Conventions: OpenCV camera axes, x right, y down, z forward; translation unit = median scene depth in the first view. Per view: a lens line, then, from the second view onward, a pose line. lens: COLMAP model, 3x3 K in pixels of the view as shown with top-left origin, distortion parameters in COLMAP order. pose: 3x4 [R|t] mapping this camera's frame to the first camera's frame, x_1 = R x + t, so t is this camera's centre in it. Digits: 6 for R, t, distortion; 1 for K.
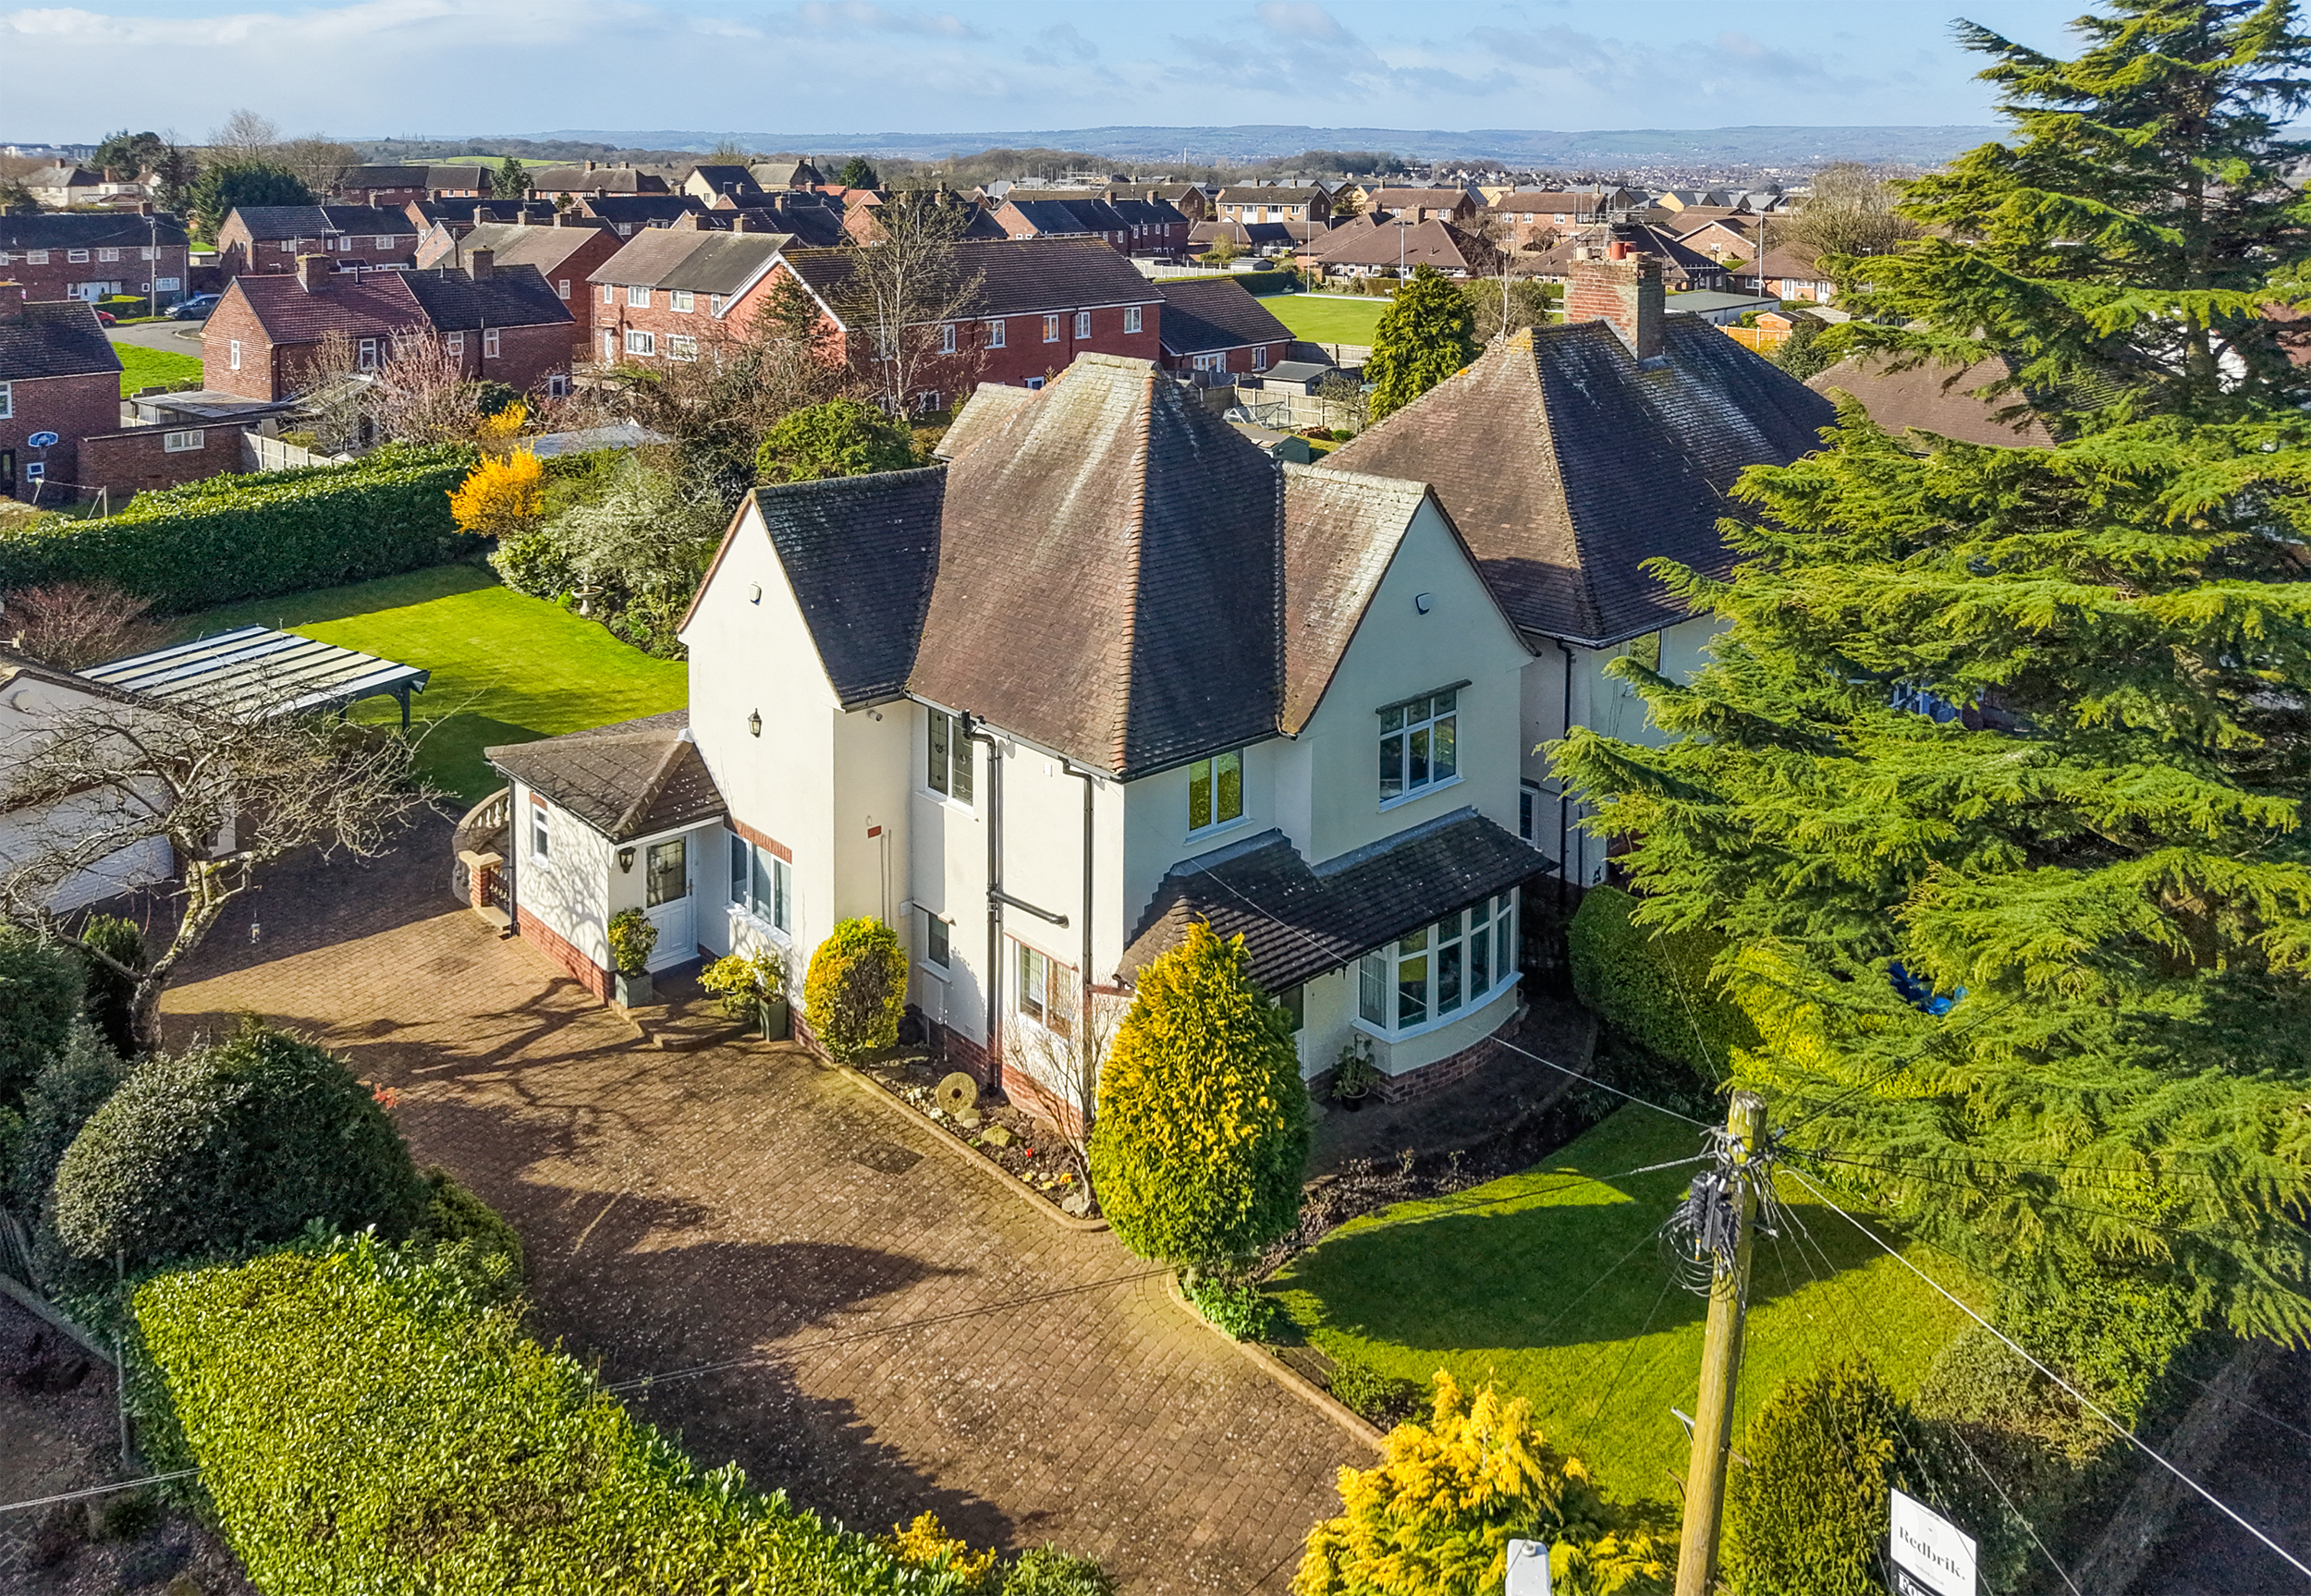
lens RADIAL K [[1765.8, 0, 1155.5], [0, 1765.8, 798.0], [0, 0, 1]] dist [0.009105, 0.000121]
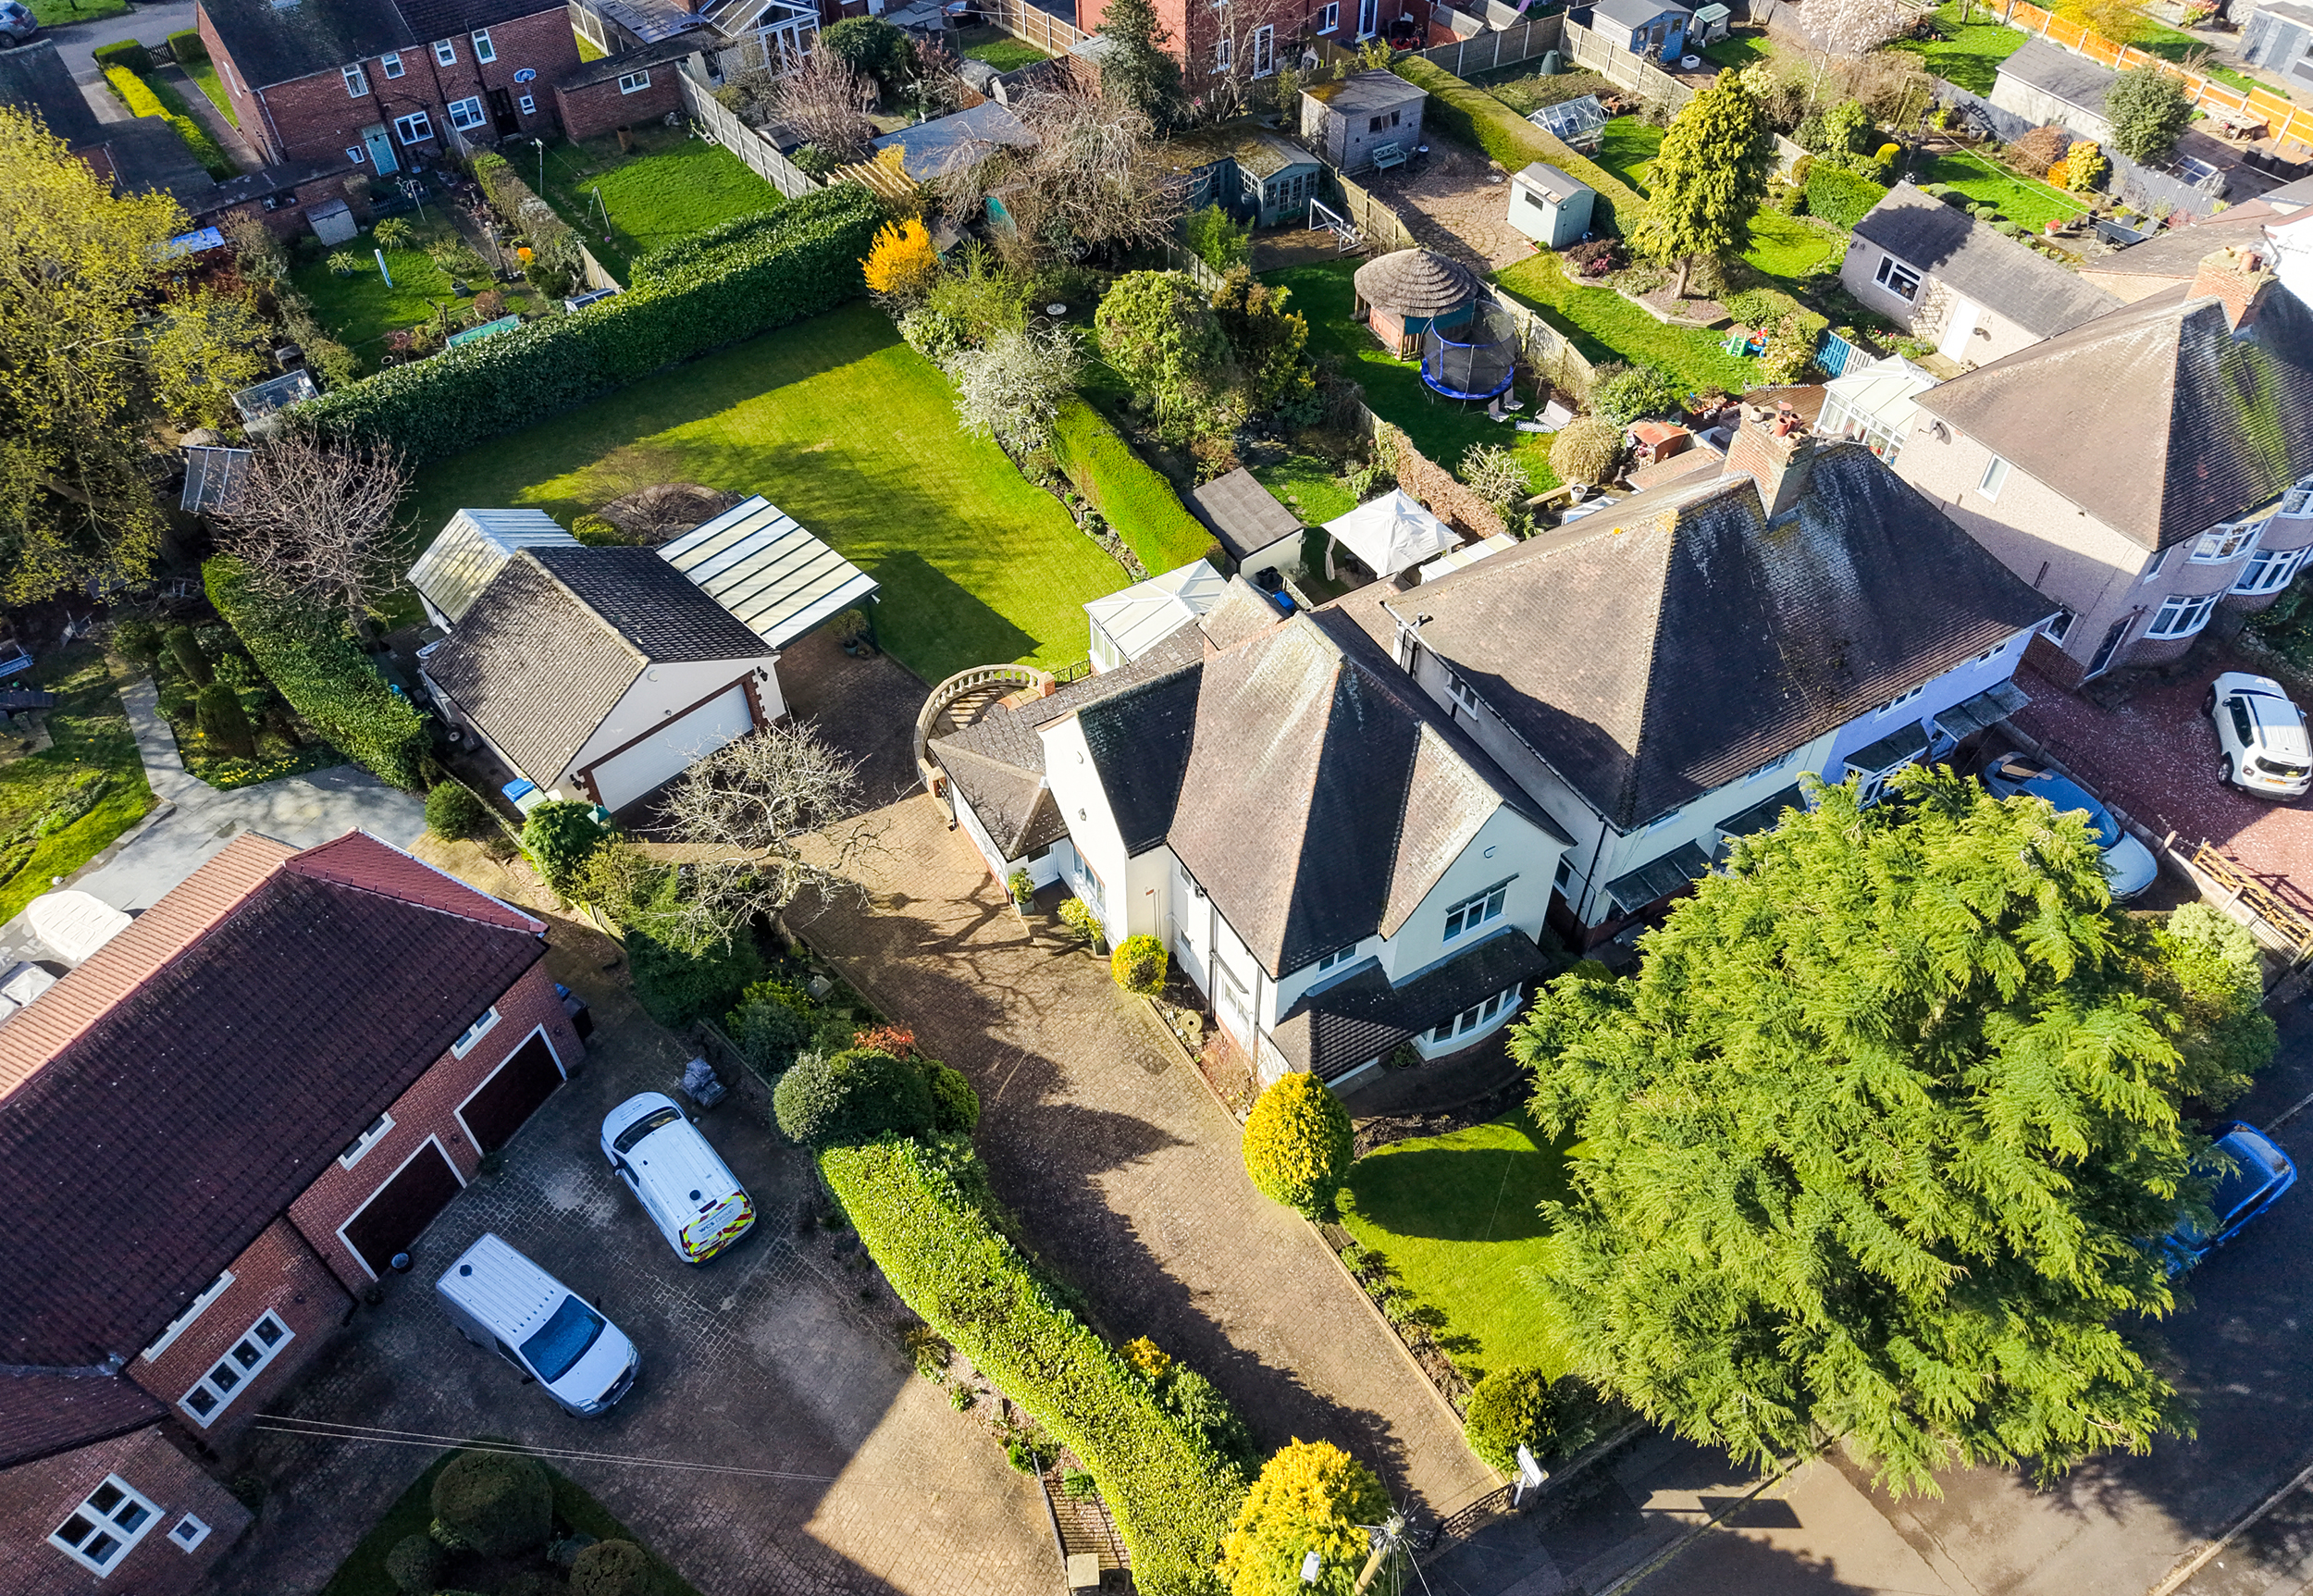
lens RADIAL K [[1767.6, 0, 1156.5], [0, 1767.6, 798.0], [0, 0, 1]] dist [0.009105, 0.000121]
pose [[0.972008, 0.161862, -0.170297, 0.129537], [0.007508, 0.703061, 0.711090, -1.315654], [0.234828, -0.692463, 0.682166, -0.113976]]
